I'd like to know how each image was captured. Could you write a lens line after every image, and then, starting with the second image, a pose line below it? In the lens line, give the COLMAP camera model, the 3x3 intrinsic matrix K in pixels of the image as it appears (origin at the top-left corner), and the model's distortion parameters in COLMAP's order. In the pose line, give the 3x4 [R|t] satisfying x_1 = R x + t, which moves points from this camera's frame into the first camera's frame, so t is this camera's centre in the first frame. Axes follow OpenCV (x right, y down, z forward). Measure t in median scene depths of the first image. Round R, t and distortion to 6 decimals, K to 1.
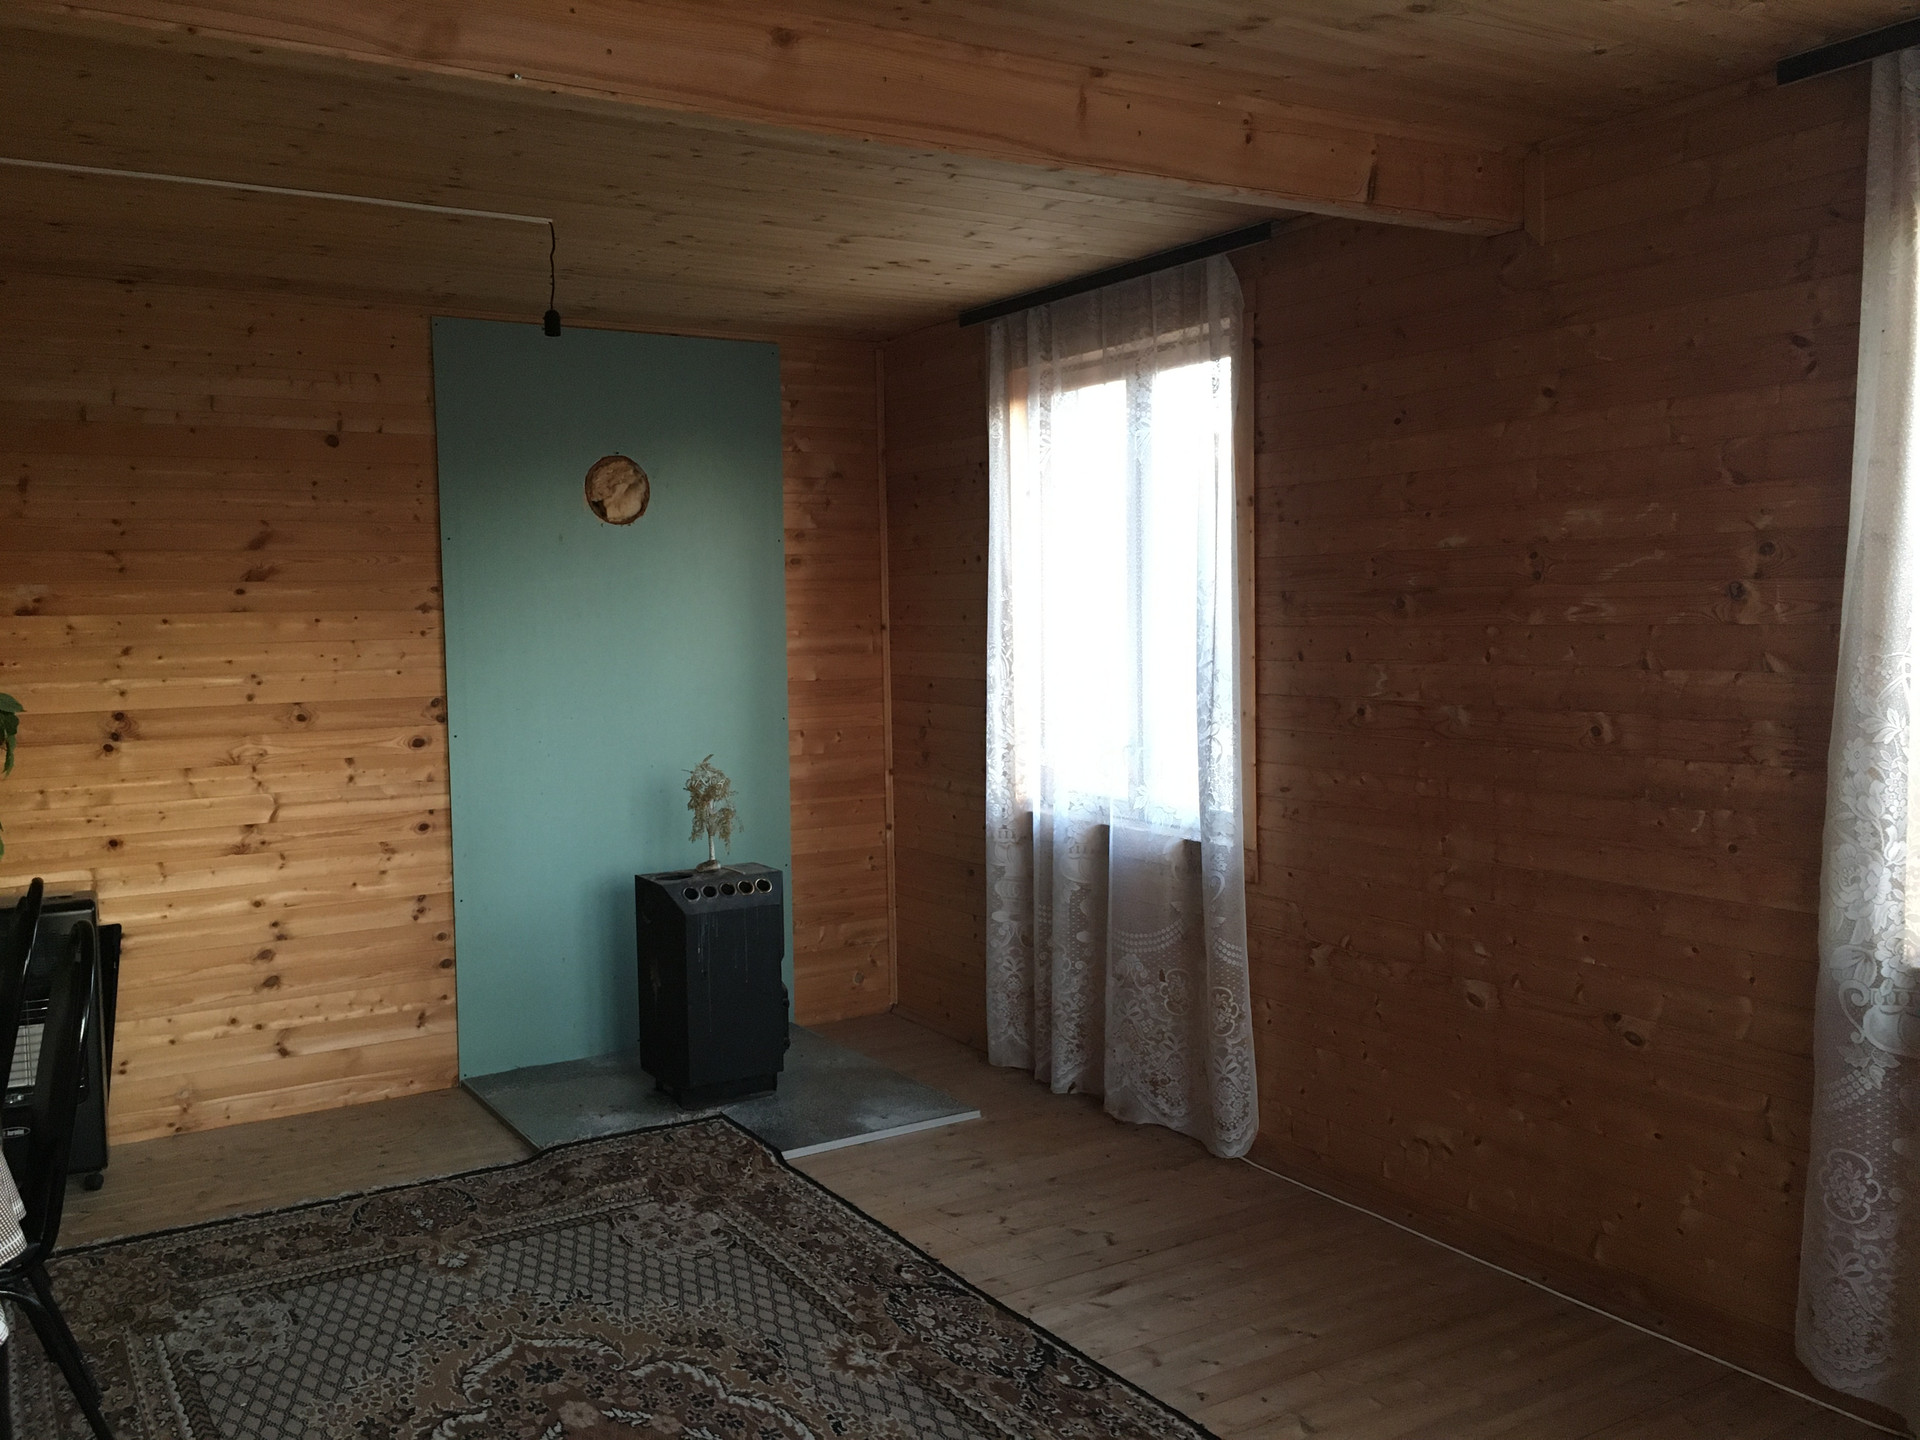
lens RADIAL K [[1624.9, 0, 960.7], [0, 1624.9, 719.3], [0, 0, 1]] dist [0.070220, -0.096138]
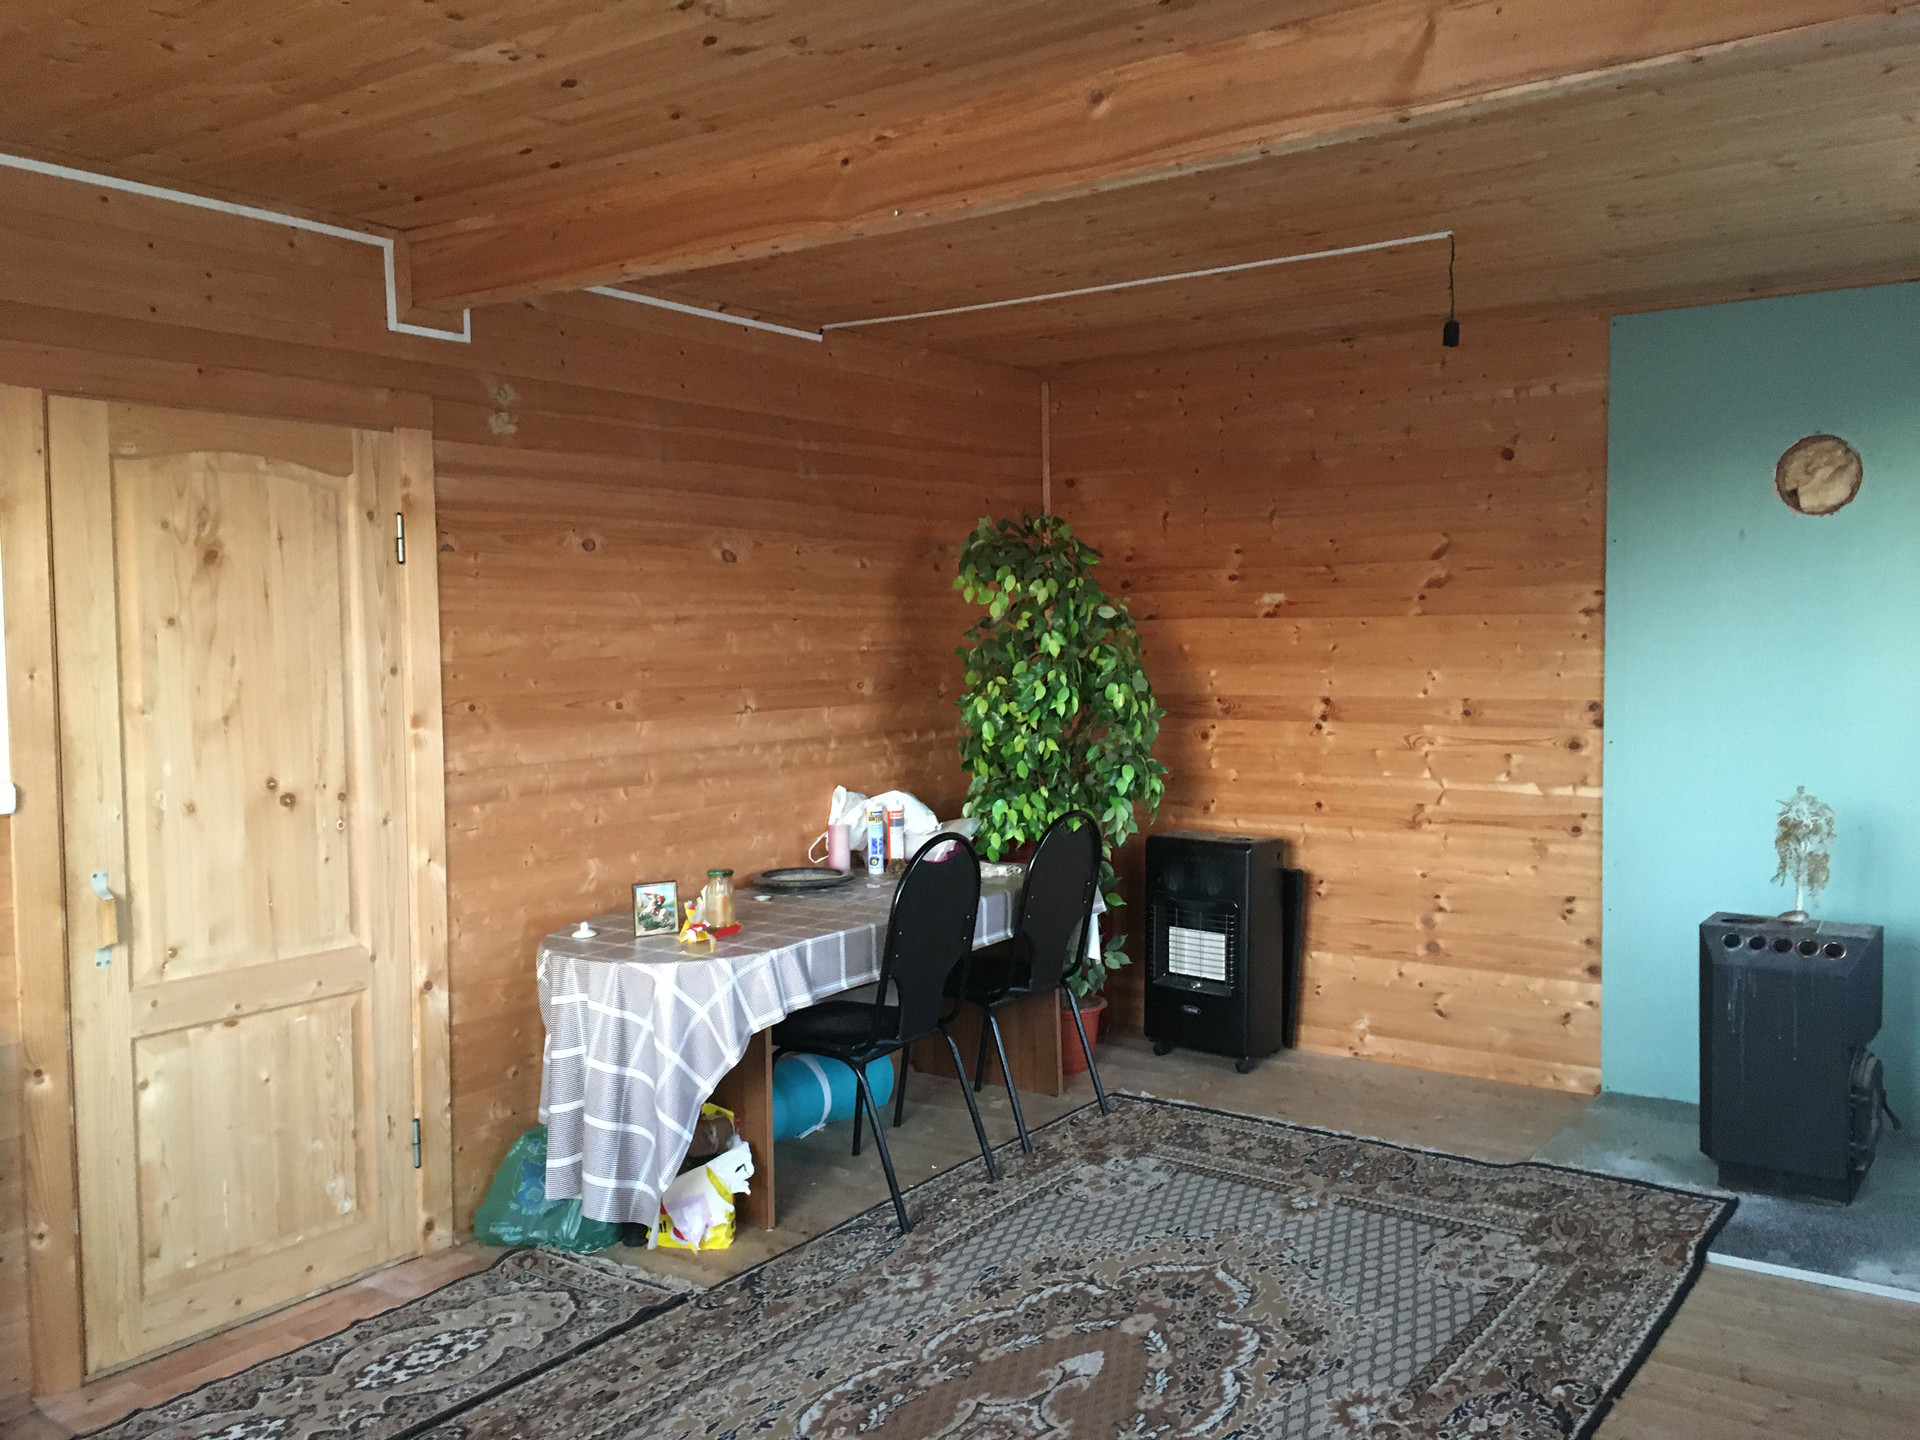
lens RADIAL K [[1624.9, 0, 964.7], [0, 1624.9, 722.7], [0, 0, 1]] dist [0.070220, -0.096138]
pose [[0.387741, 0.067305, -0.919308, 0.548781], [-0.060414, 0.997042, 0.047515, -0.030095], [0.919786, 0.037116, 0.390660, 0.317250]]
